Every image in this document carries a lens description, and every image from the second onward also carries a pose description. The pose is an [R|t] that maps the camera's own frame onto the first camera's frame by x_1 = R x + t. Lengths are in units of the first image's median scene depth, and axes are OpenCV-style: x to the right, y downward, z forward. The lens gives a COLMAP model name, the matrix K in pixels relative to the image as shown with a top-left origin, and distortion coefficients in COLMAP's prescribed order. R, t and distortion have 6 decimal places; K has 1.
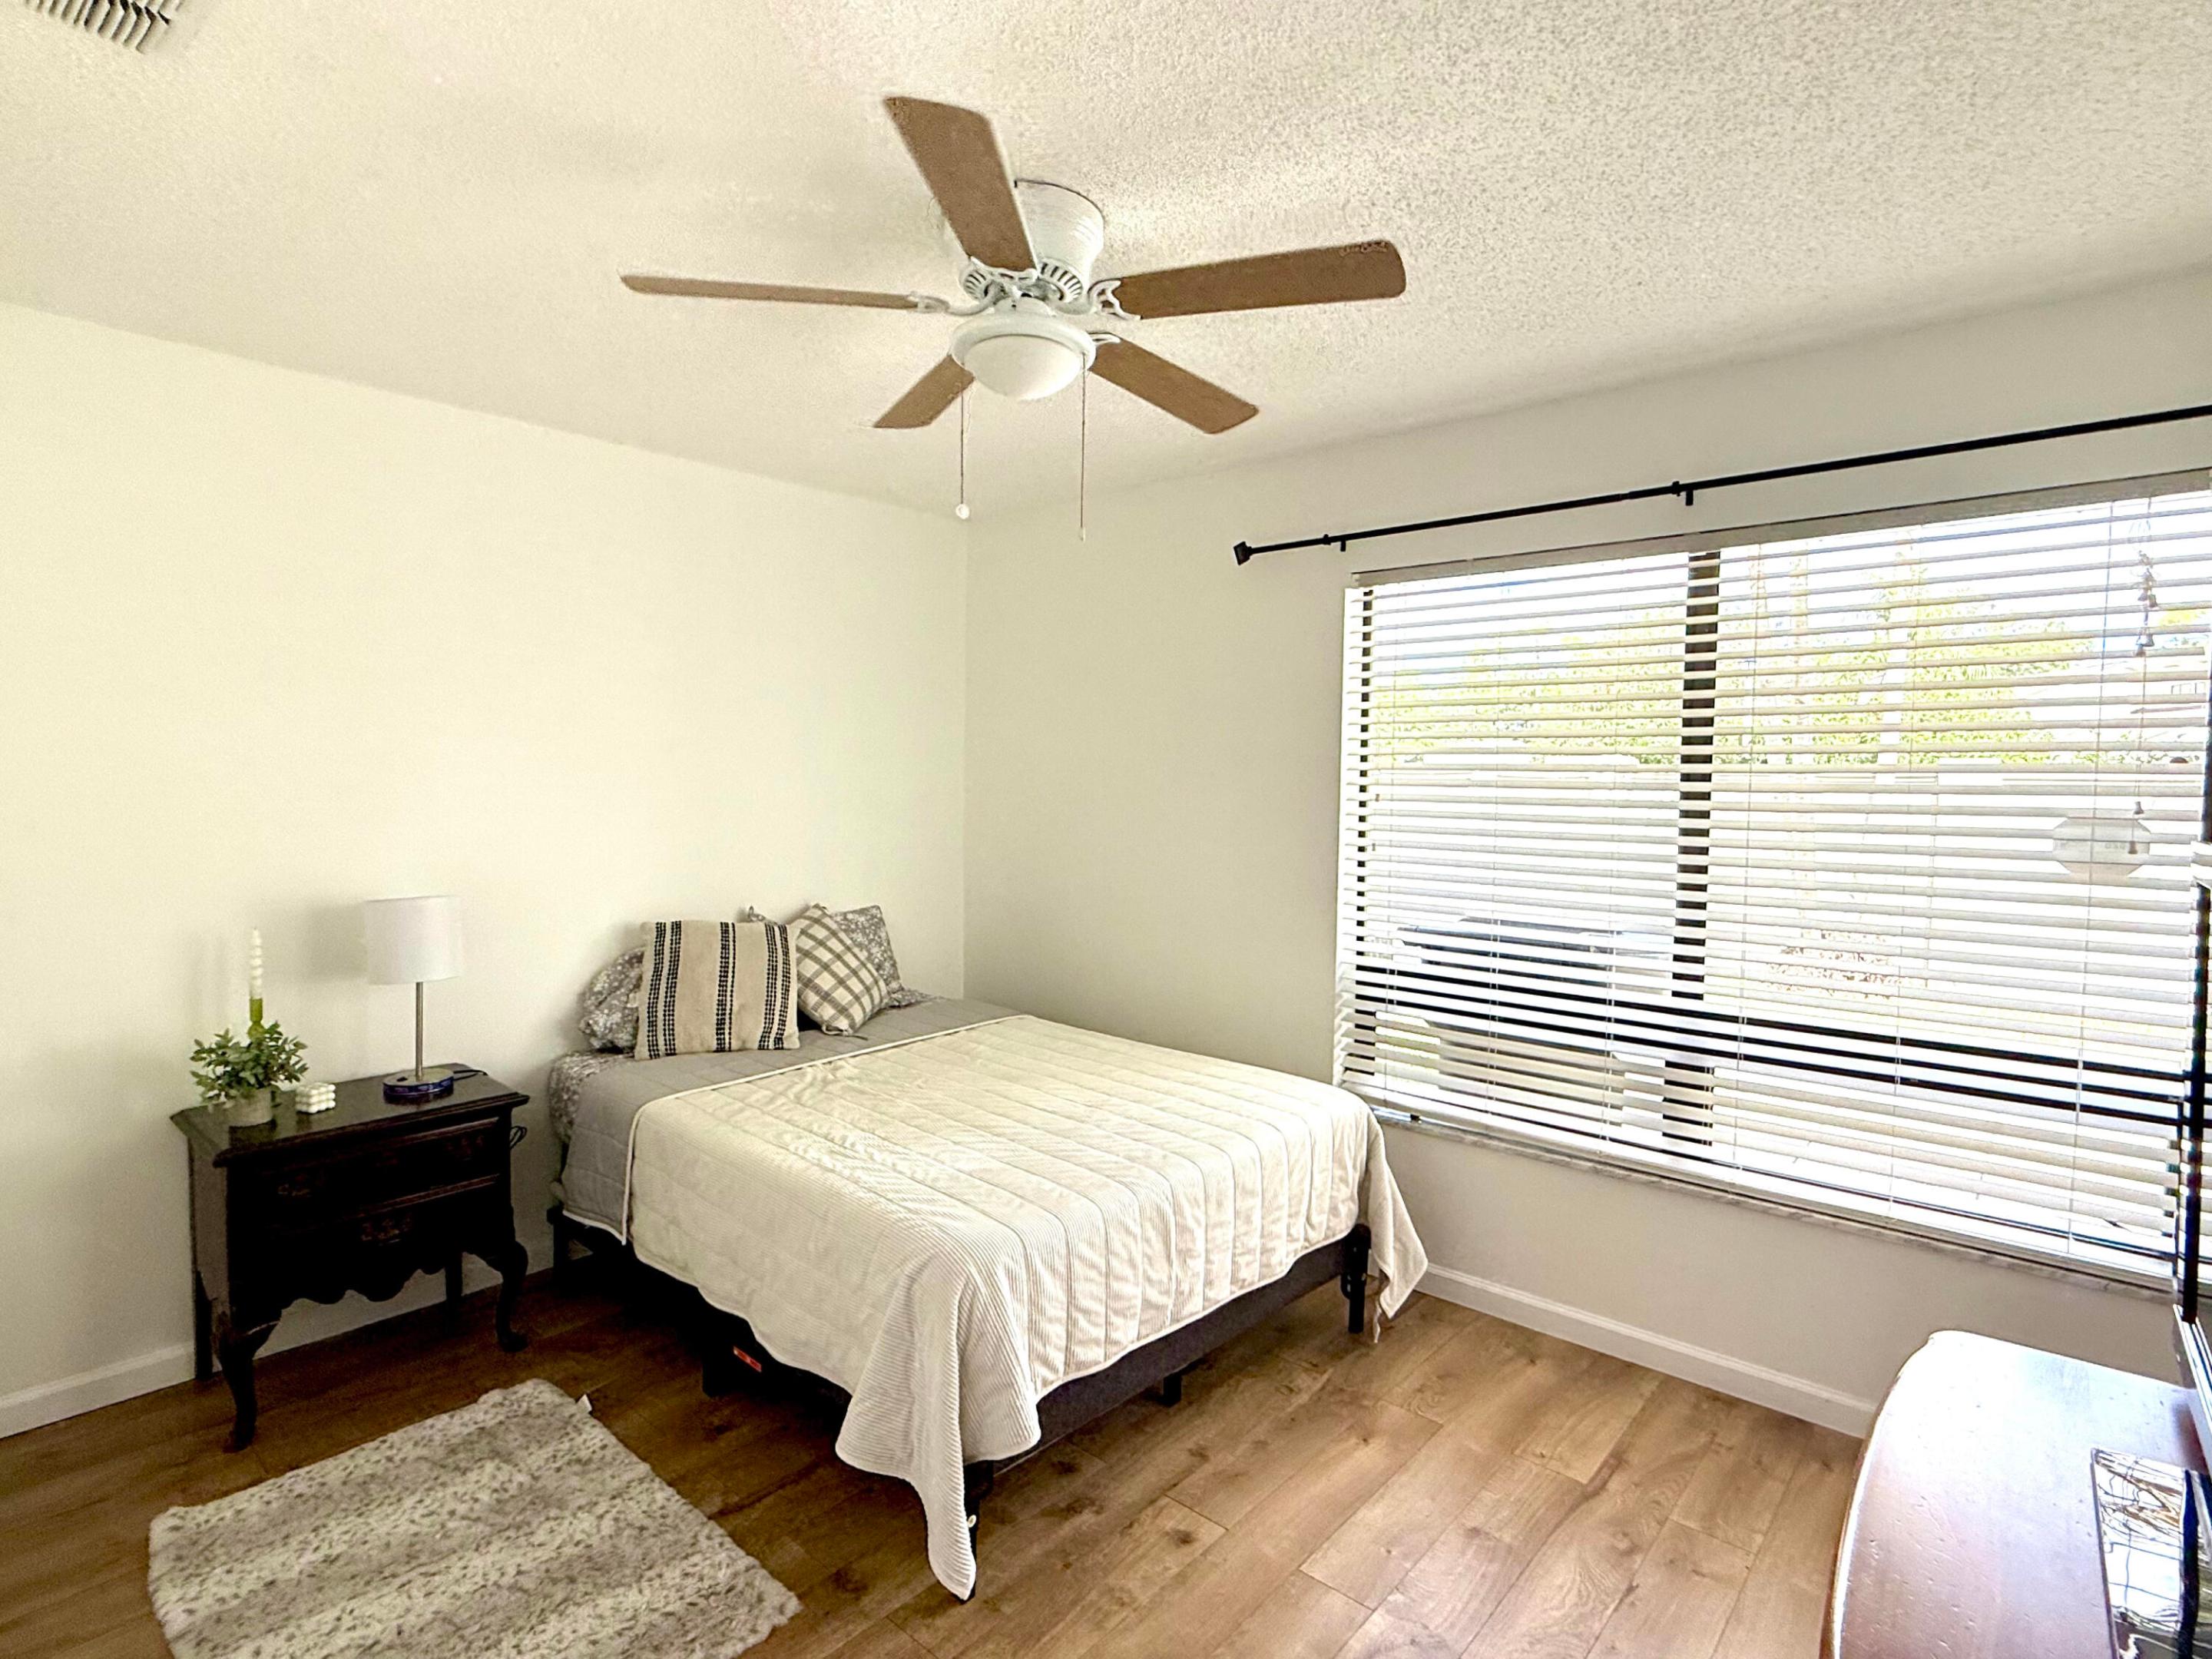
lens RADIAL K [[1118.7, 0, 1106.0], [0, 1118.7, 829.5], [0, 0, 1]] dist [-0.000089, -0.000082]
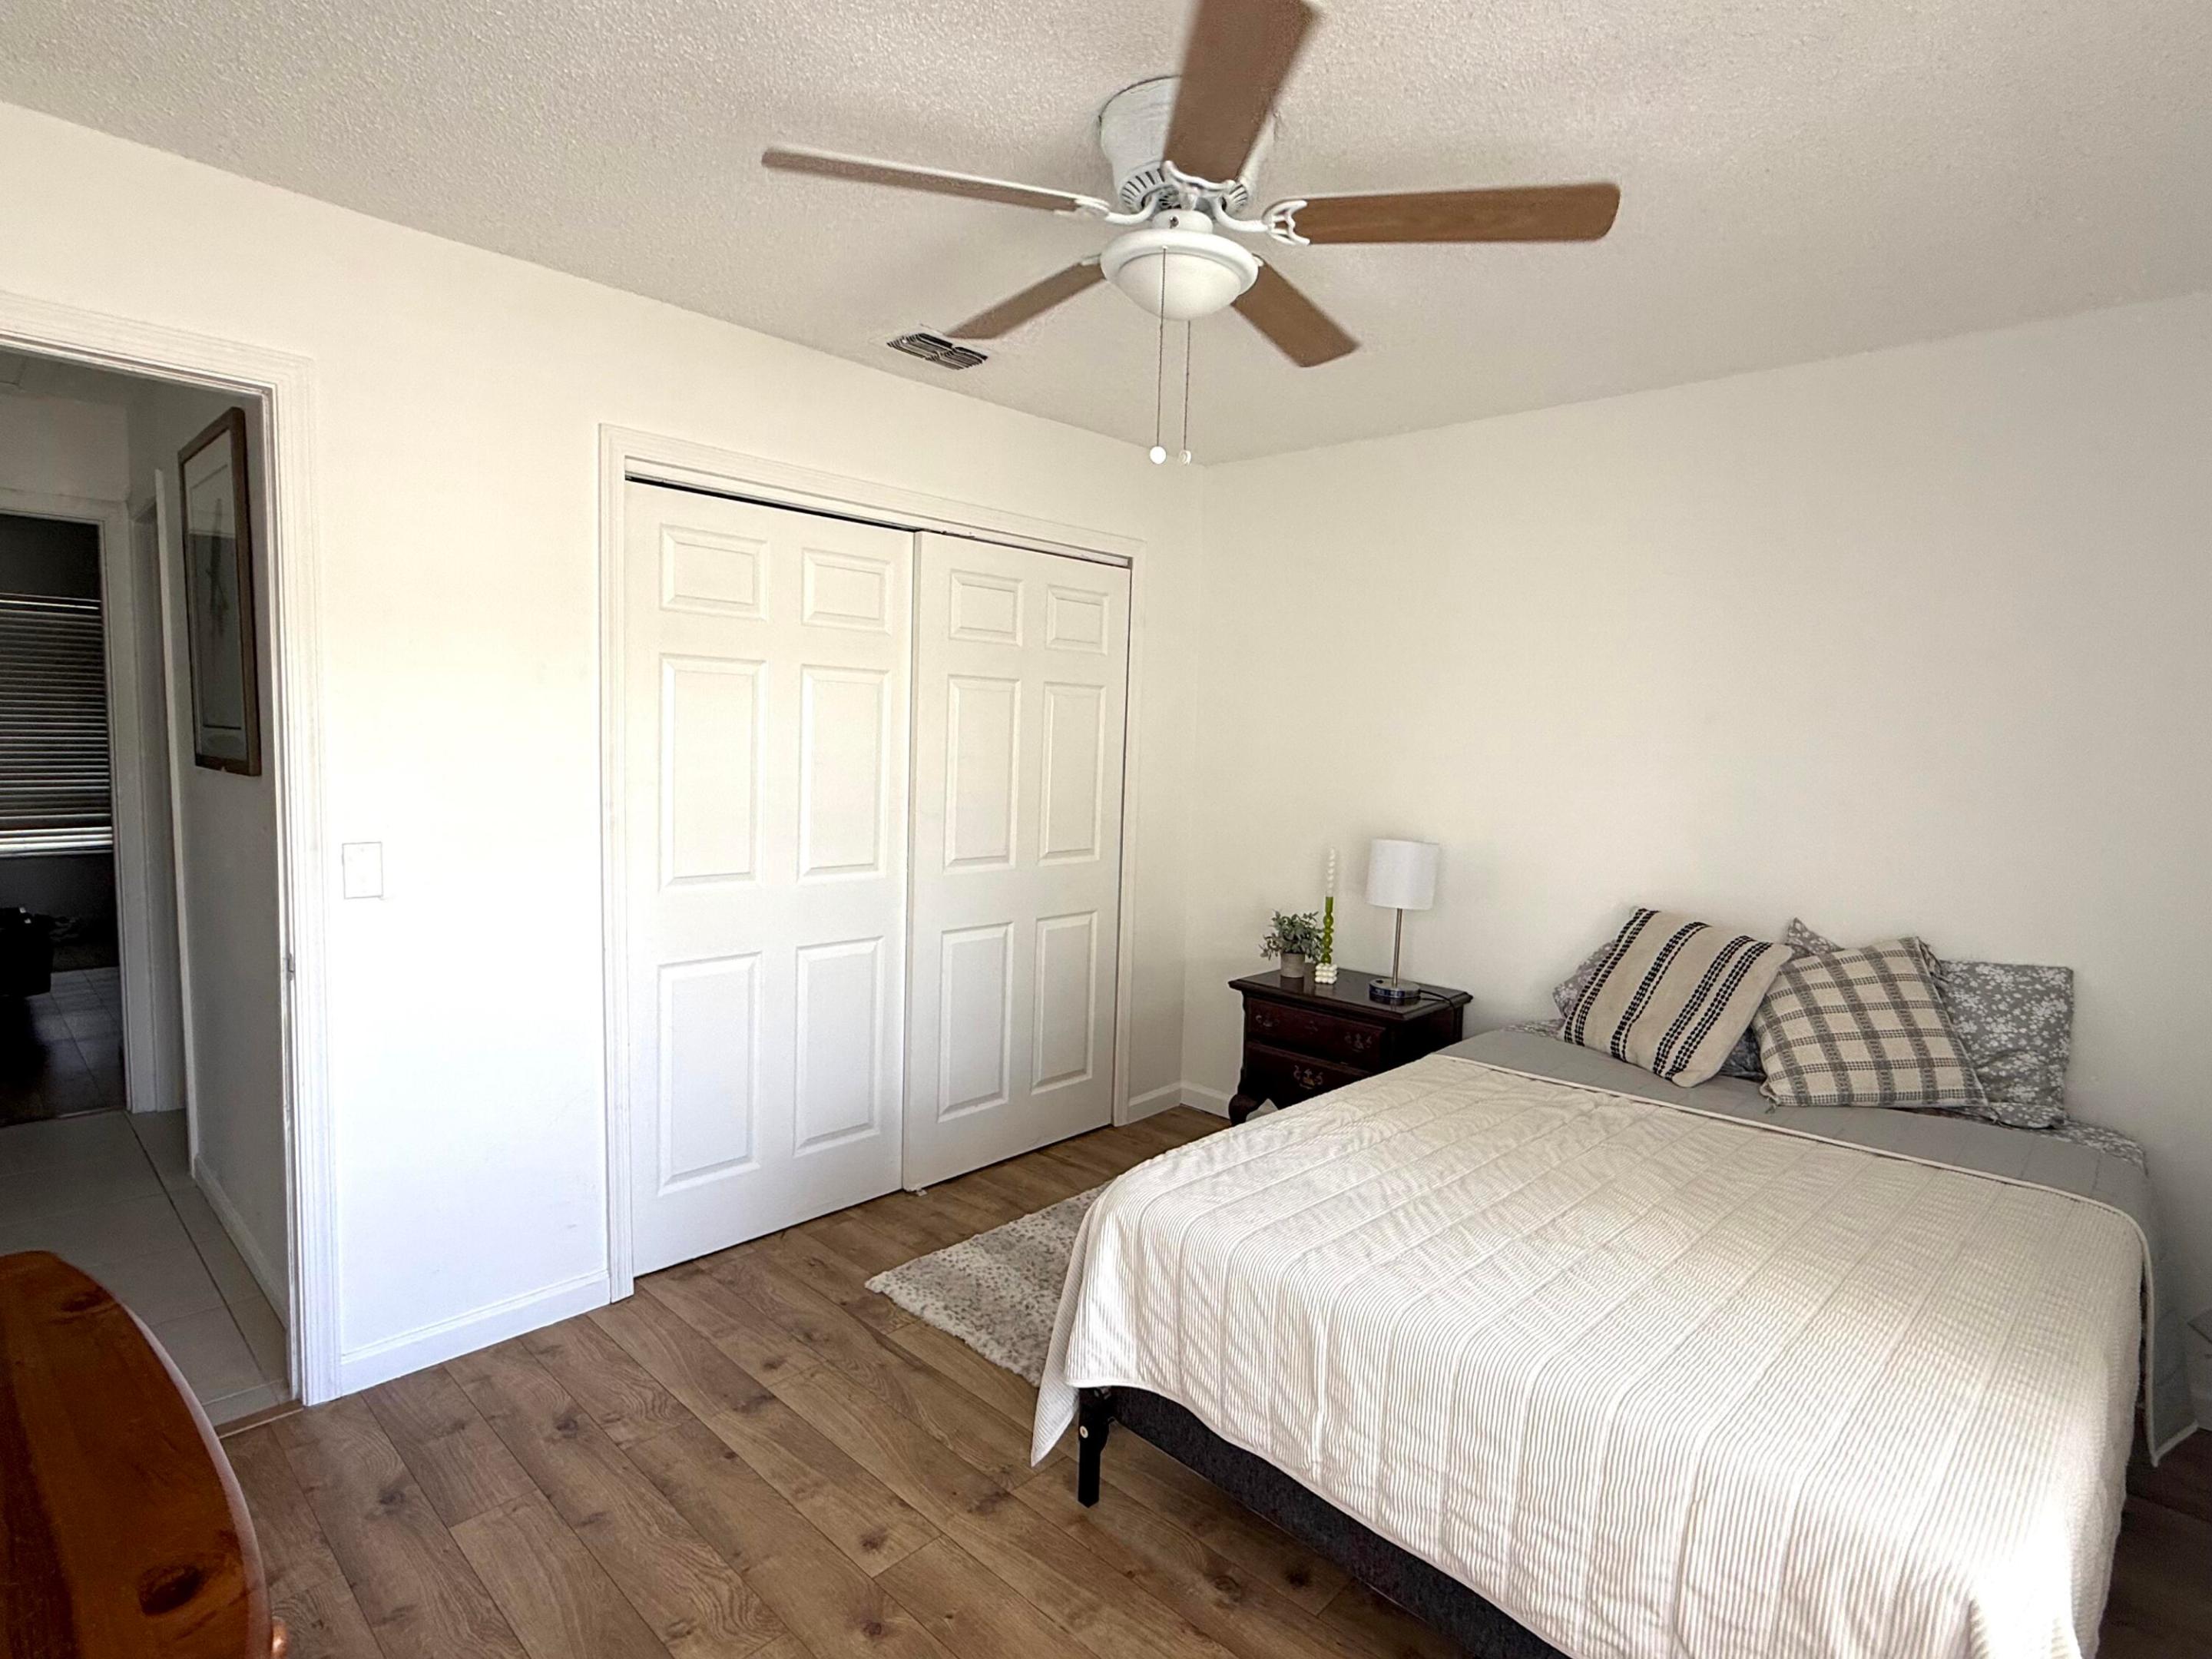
lens RADIAL K [[1118.7, 0, 1106.0], [0, 1118.7, 829.5], [0, 0, 1]] dist [-0.000089, -0.000082]
pose [[-0.026132, 0.077803, -0.996626, 0.708941], [-0.078635, 0.993717, 0.079638, -0.027037], [0.996561, 0.080451, -0.019850, 0.792592]]
